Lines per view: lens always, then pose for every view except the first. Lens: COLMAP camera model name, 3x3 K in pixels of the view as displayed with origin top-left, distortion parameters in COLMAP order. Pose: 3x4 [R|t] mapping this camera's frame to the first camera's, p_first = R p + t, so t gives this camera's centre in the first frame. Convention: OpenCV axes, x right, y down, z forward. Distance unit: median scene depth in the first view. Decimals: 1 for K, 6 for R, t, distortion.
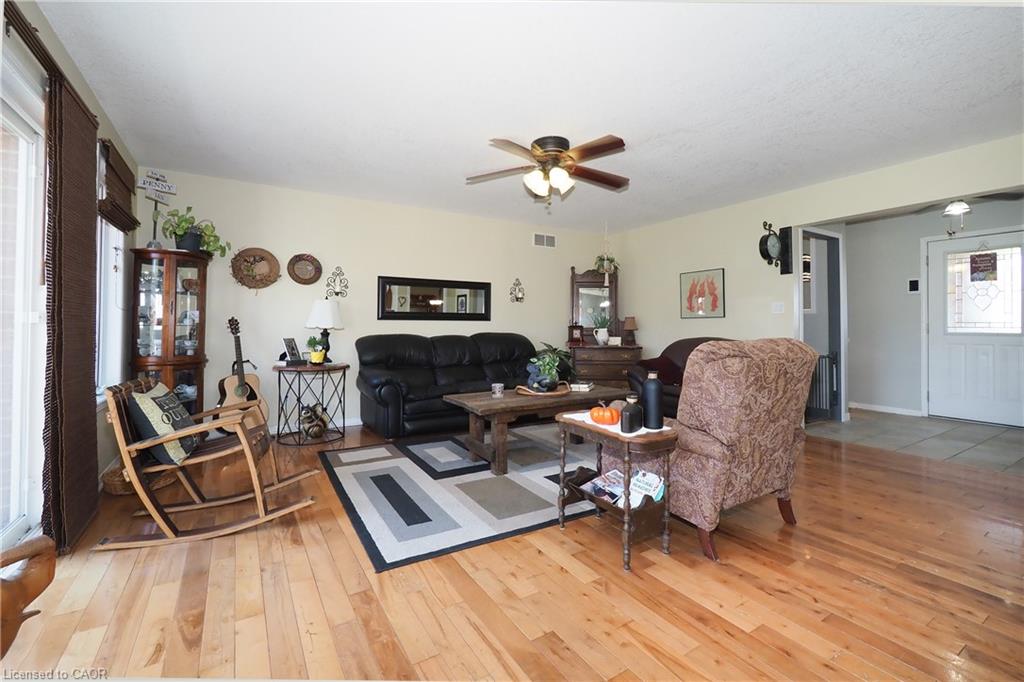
lens RADIAL K [[432.7, 0, 492.2], [0, 432.7, 329.8], [0, 0, 1]] dist [-0.002883, -0.000353]
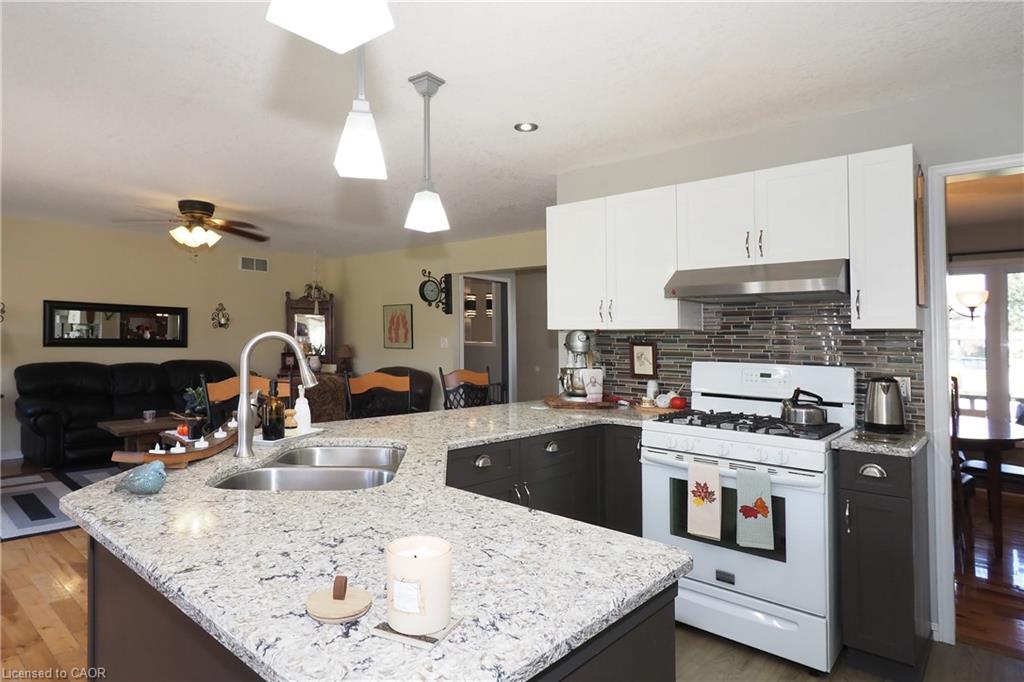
lens RADIAL K [[587.5, 0, 477.7], [0, 587.5, 357.8], [0, 0, 1]] dist [-0.002738, -0.000034]
pose [[0.957567, 0.009673, 0.288049, 0.299700], [-0.017089, 0.999584, 0.023242, -0.048833], [-0.287704, -0.027179, 0.957334, -0.544347]]
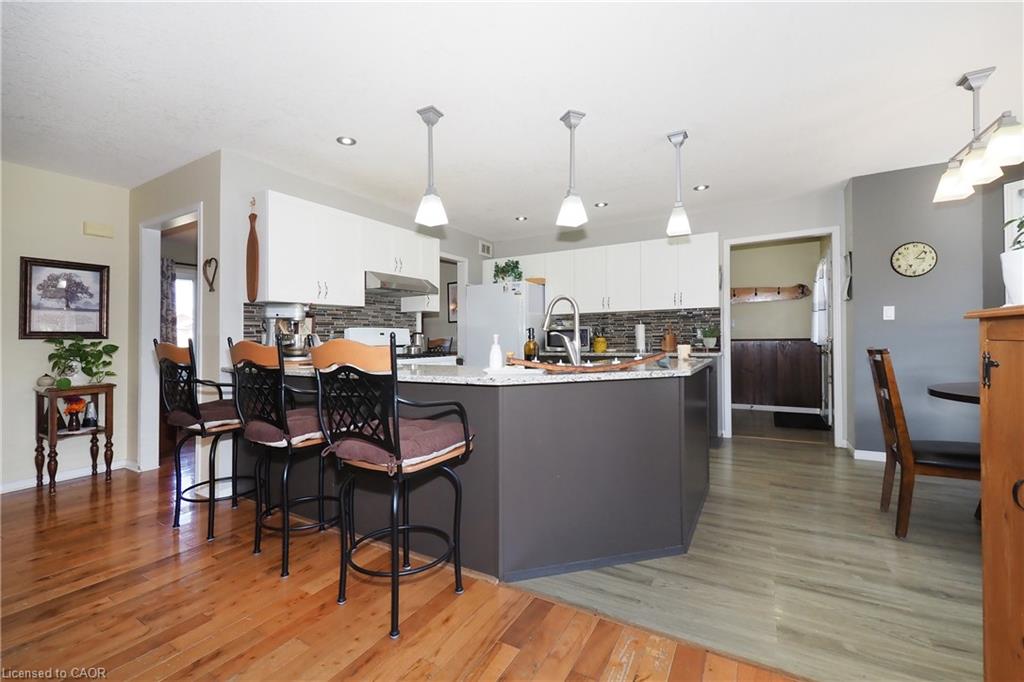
lens RADIAL K [[440.0, 0, 503.6], [0, 440.0, 331.2], [0, 0, 1]] dist [-0.000725, 0.000187]
pose [[-0.476446, 0.017927, 0.879021, -0.153703], [0.018515, 0.999775, -0.010354, -0.008731], [-0.879009, 0.011342, -0.476671, 0.226261]]
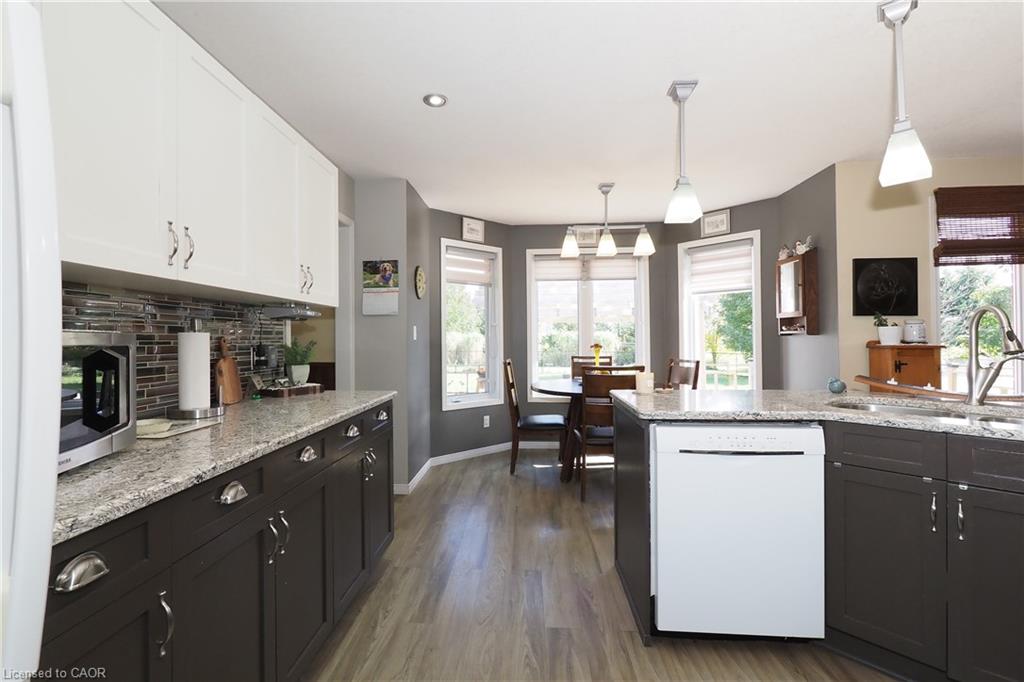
lens RADIAL K [[466.7, 0, 501.6], [0, 466.7, 336.1], [0, 0, 1]] dist [-0.000978, -0.000044]
pose [[-0.567997, -0.009430, -0.822976, 0.863862], [0.000762, 0.999928, -0.011984, -0.022843], [0.823030, -0.007434, -0.567949, -0.202108]]
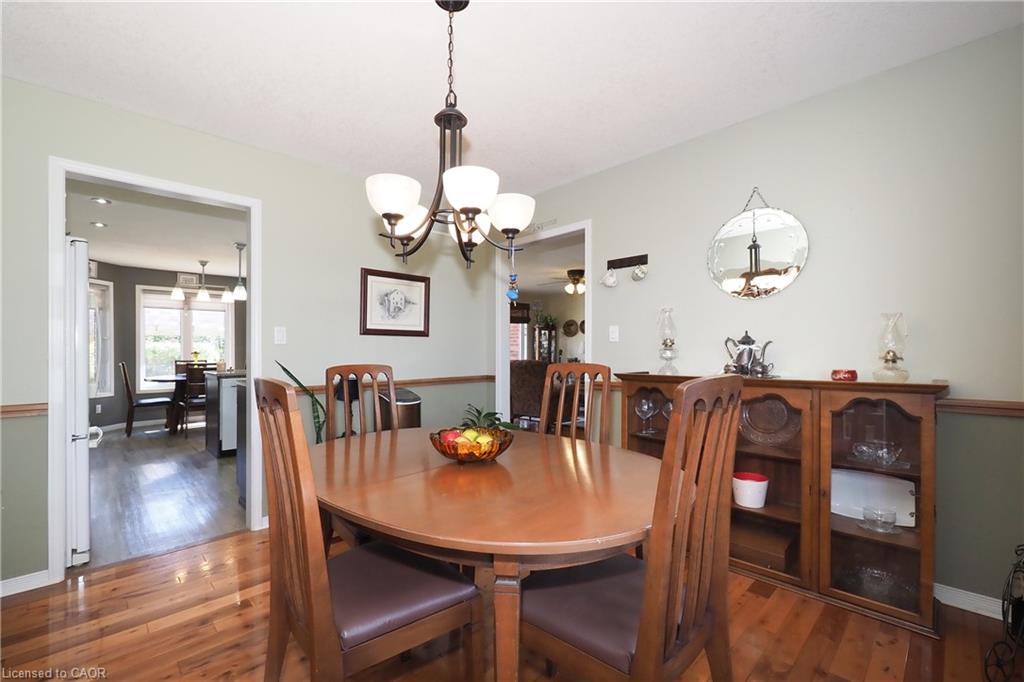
lens RADIAL K [[433.8, 0, 513.4], [0, 433.8, 347.6], [0, 0, 1]] dist [-0.012730, -0.000134]
pose [[0.234554, -0.009639, -0.972055, 1.649153], [0.003198, 0.999953, -0.009143, -0.014925], [0.972098, -0.000964, 0.234574, 0.124197]]
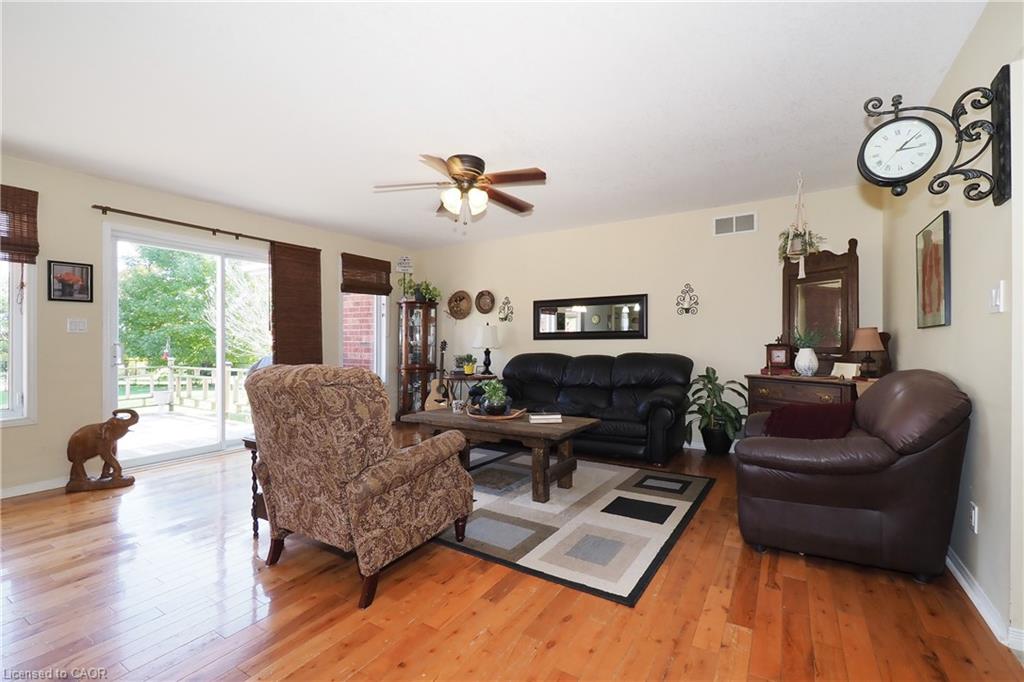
lens RADIAL K [[448.4, 0, 523.1], [0, 448.4, 346.4], [0, 0, 1]] dist [-0.000129, 0.000366]
pose [[0.472467, 0.001666, -0.881347, 0.817798], [-0.000307, 0.999998, 0.001725, -0.009358], [0.881348, -0.000545, 0.472467, 0.466592]]
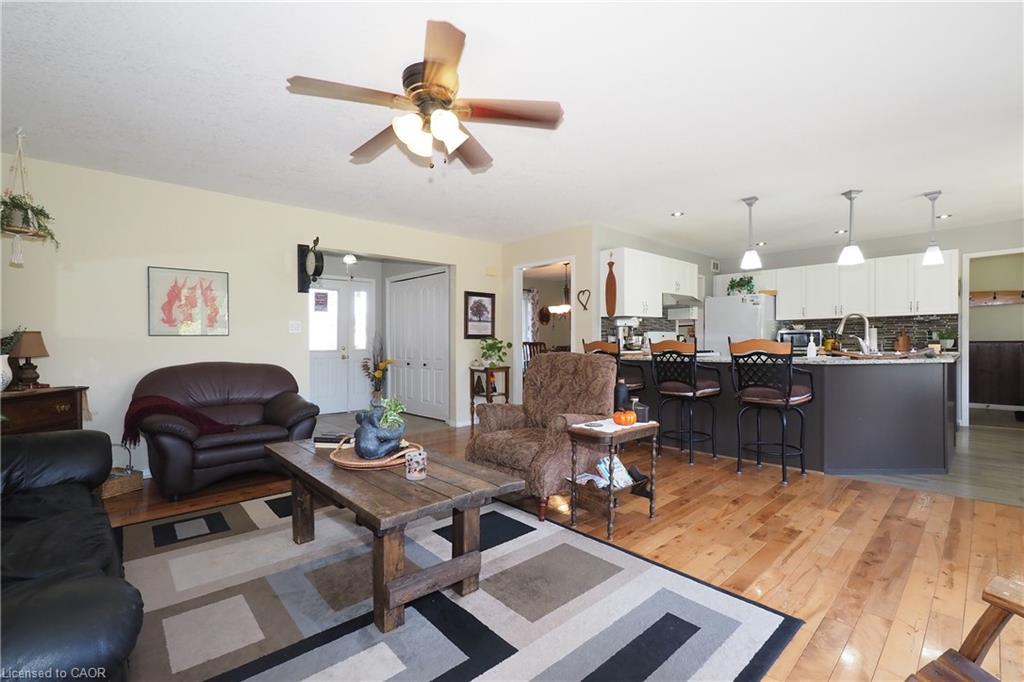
lens RADIAL K [[458.8, 0, 512.0], [0, 458.8, 341.0], [0, 0, 1]] dist [0.003276, 0.000286]
pose [[-0.220189, 0.001181, 0.975456, -0.451048], [0.016228, 0.999865, 0.002453, -0.013782], [-0.975322, 0.016370, -0.220179, 0.761848]]
